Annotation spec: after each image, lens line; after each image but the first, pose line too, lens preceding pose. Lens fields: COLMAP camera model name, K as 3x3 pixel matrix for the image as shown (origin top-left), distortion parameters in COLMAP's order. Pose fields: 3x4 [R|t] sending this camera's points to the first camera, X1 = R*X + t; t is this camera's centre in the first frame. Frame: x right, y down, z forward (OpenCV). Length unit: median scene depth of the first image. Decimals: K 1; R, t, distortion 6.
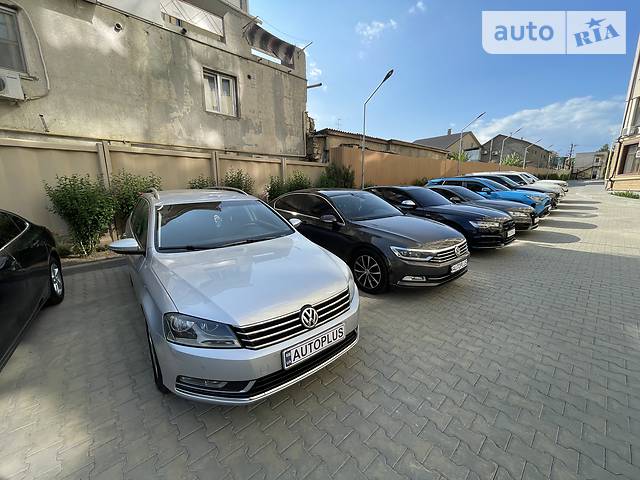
lens RADIAL K [[258.4, 0, 320.0], [0, 258.4, 240.0], [0, 0, 1]] dist [-0.005064, 0.000296]
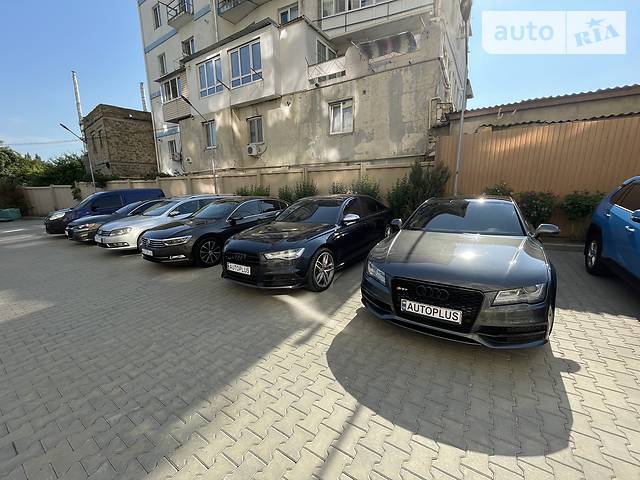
lens RADIAL K [[258.4, 0, 320.0], [0, 258.4, 240.0], [0, 0, 1]] dist [-0.005064, 0.000296]
pose [[0.251885, 0.200073, -0.946850, 0.705403], [-0.178519, 0.971212, 0.157731, -0.125603], [0.951149, 0.129301, 0.280351, 0.480926]]
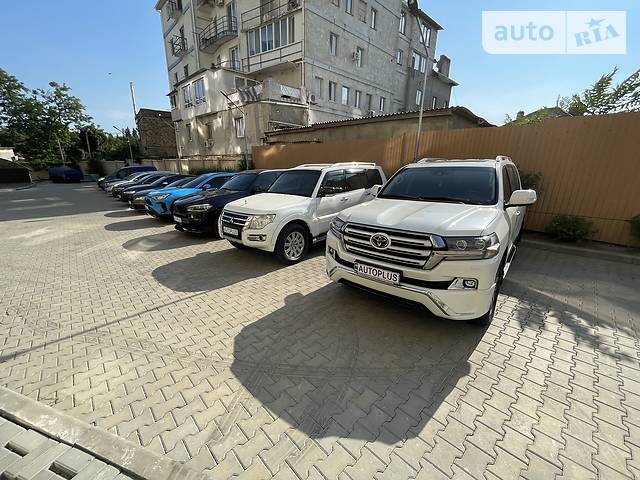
lens RADIAL K [[256.0, 0, 320.0], [0, 256.0, 240.0], [0, 0, 1]] dist [-0.006363, -0.000346]
pose [[0.034127, 0.298450, -0.953815, 1.498711], [-0.213091, 0.934598, 0.284813, -0.341514], [0.976436, 0.193529, 0.095492, 1.253381]]
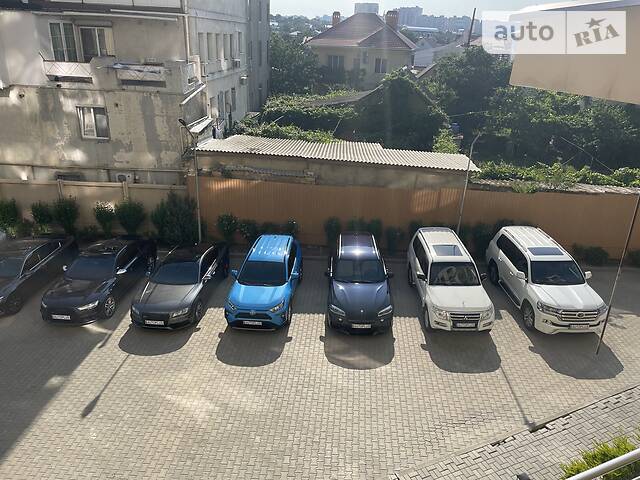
lens RADIAL K [[481.3, 0, 320.0], [0, 481.3, 240.0], [0, 0, 1]] dist [0.044436, -0.002734]
pose [[0.687677, 0.308663, -0.657136, 1.559765], [-0.187223, 0.949905, 0.250254, -0.630971], [0.701462, -0.049063, 0.711016, 0.071731]]
